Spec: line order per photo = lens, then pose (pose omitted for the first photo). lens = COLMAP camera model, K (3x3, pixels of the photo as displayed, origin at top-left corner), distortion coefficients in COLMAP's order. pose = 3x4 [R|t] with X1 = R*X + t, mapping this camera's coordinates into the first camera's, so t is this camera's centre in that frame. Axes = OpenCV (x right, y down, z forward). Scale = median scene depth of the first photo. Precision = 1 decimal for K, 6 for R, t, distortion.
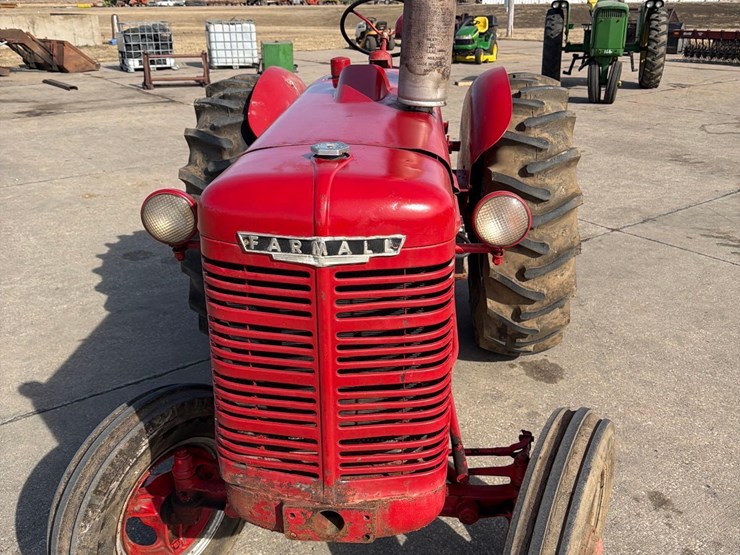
lens RADIAL K [[696.1, 0, 378.2], [0, 696.1, 266.7], [0, 0, 1]] dist [0.092230, -0.206068]
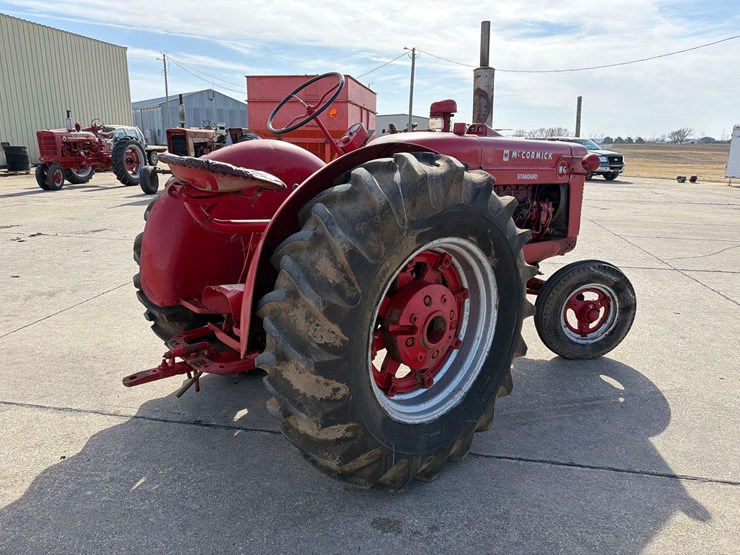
lens RADIAL K [[519.6, 0, 370.0], [0, 519.6, 277.5], [0, 0, 1]] dist [-0.001427, 0.000158]
pose [[-0.698808, -0.185499, 0.690839, -0.649090], [0.249205, 0.842149, 0.478208, -0.497750], [-0.670496, 0.506336, -0.542272, 1.577227]]
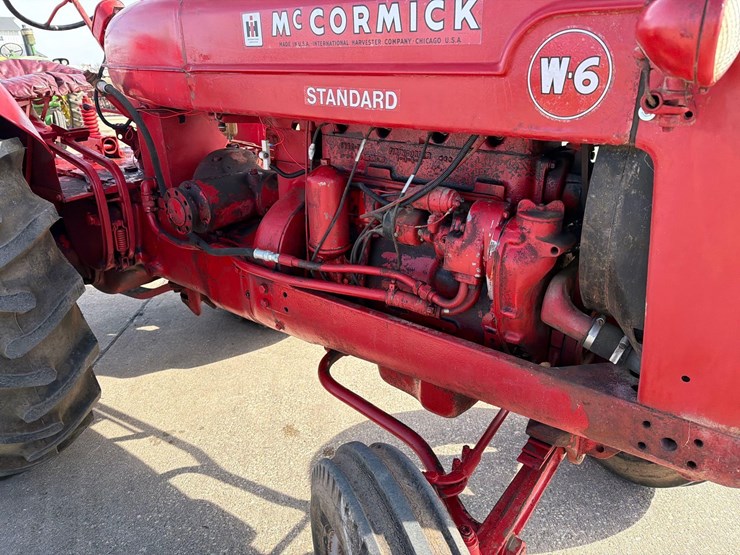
lens RADIAL K [[524.2, 0, 368.6], [0, 524.2, 279.9], [0, 0, 1]] dist [0.049136, -0.056990]
pose [[0.566594, -0.324111, 0.757578, -0.372740], [0.328602, 0.931998, 0.152970, -0.019682], [-0.755640, 0.162270, 0.634568, 0.472139]]
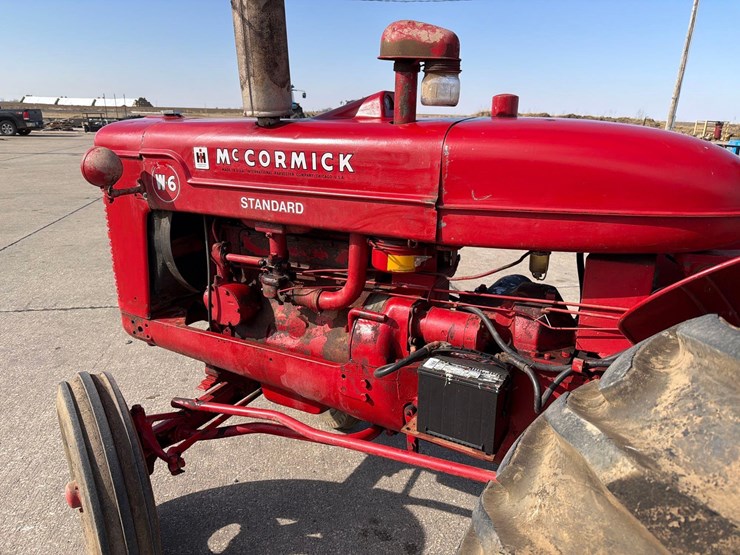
lens RADIAL K [[518.0, 0, 360.4], [0, 518.0, 281.1], [0, 0, 1]] dist [0.092916, -0.128950]
pose [[-0.446085, 0.281689, -0.849505, 0.446330], [-0.341821, 0.823600, 0.452593, -0.263263], [0.827143, 0.492274, -0.271109, 0.886615]]
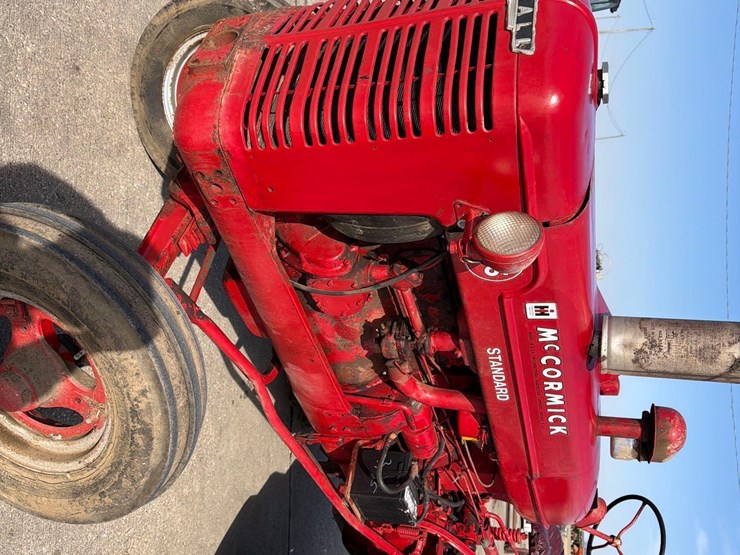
lens RADIAL K [[694.5, 0, 360.0], [0, 694.5, 276.4], [0, 0, 1]] dist [0.142759, -0.359887]
pose [[-0.193896, 0.775860, -0.600371, 0.357151], [-0.972479, -0.232600, 0.013482, 0.040109], [-0.129186, 0.586462, 0.799608, 0.178996]]
